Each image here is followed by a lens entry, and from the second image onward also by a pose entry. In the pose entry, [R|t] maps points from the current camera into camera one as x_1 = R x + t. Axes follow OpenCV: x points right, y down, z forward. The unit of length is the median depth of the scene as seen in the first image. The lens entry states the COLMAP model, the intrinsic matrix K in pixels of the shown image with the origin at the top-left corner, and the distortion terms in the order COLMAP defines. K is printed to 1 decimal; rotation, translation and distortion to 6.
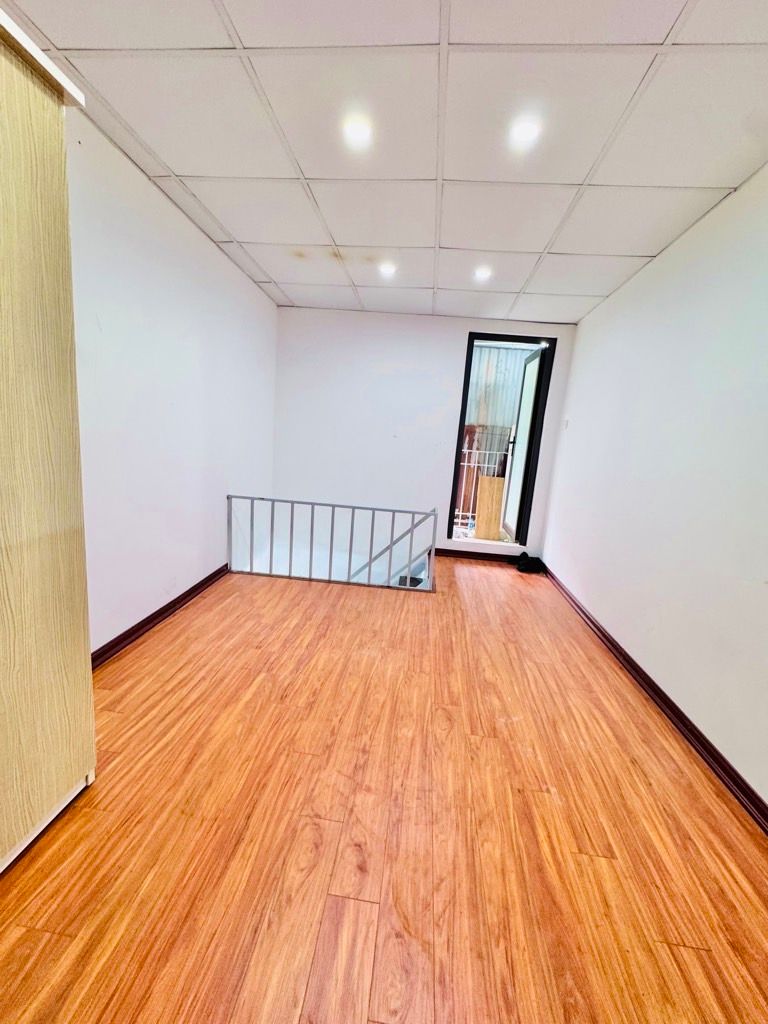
lens RADIAL K [[408.7, 0, 384.0], [0, 408.7, 512.0], [0, 0, 1]] dist [-0.002230, -0.000259]
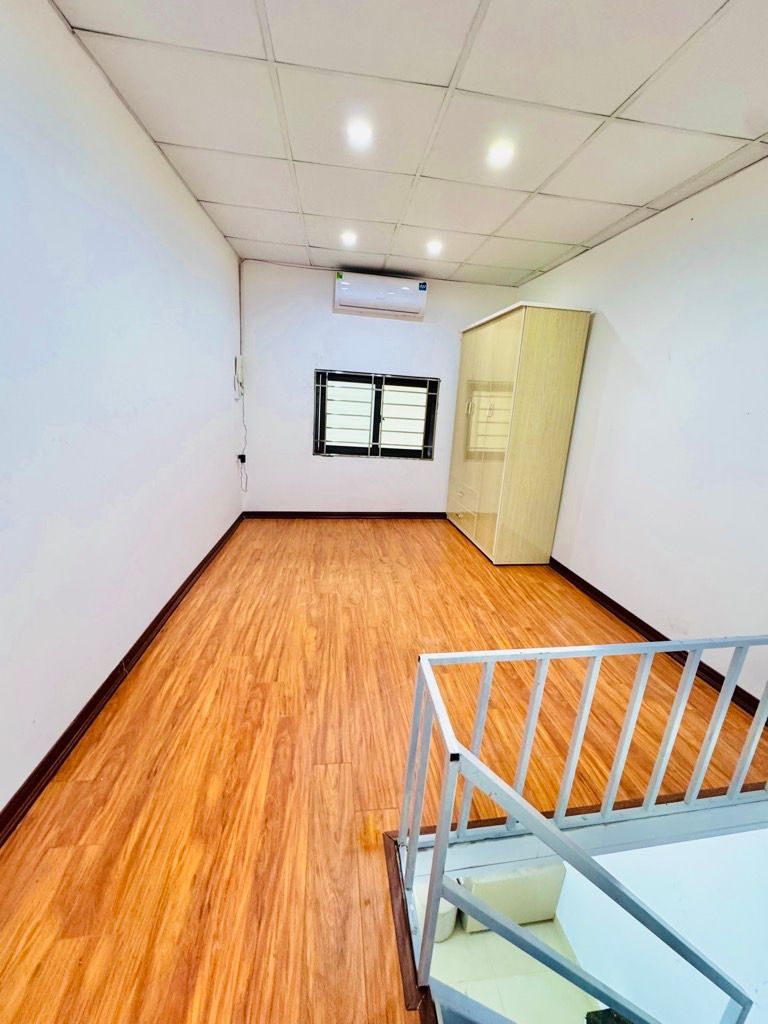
lens RADIAL K [[408.7, 0, 384.0], [0, 408.7, 512.0], [0, 0, 1]] dist [-0.002230, -0.000259]
pose [[-0.964831, -0.066774, -0.254248, 0.340588], [-0.170229, 0.895718, 0.410745, -0.309124], [0.200307, 0.439580, -0.875583, 1.685985]]
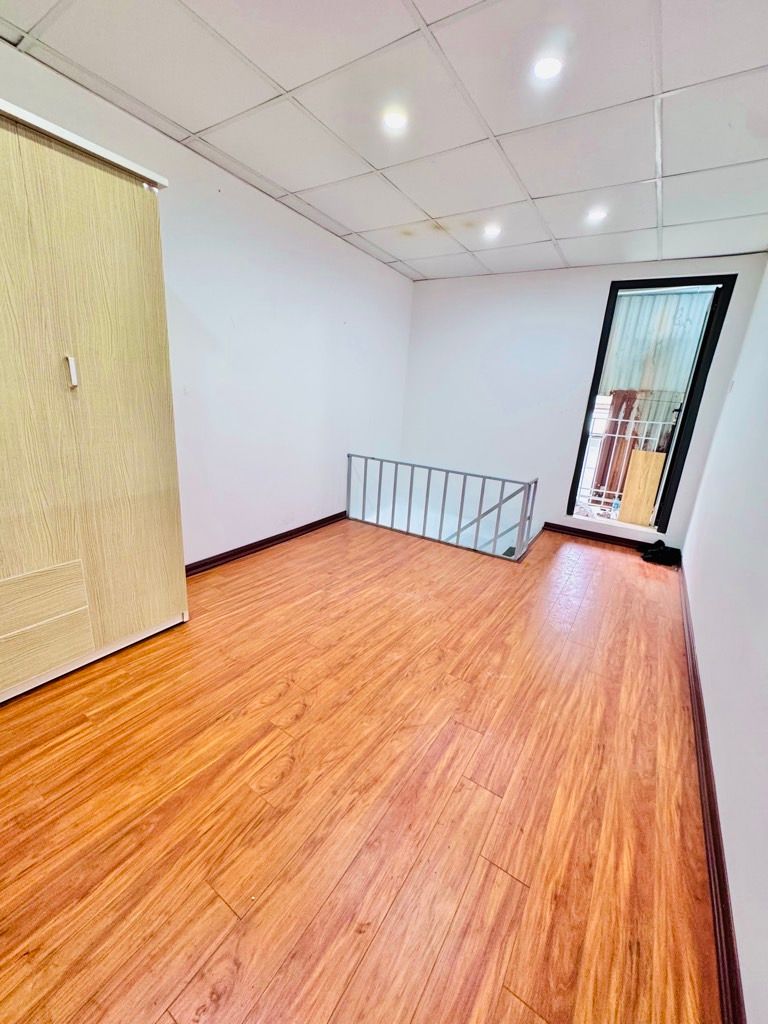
lens RADIAL K [[408.7, 0, 384.0], [0, 408.7, 512.0], [0, 0, 1]] dist [-0.002230, -0.000259]
pose [[0.887354, 0.111799, -0.447330, 0.370668], [-0.080925, 0.992862, 0.087612, 0.020751], [0.453932, -0.041543, 0.890067, -0.032907]]
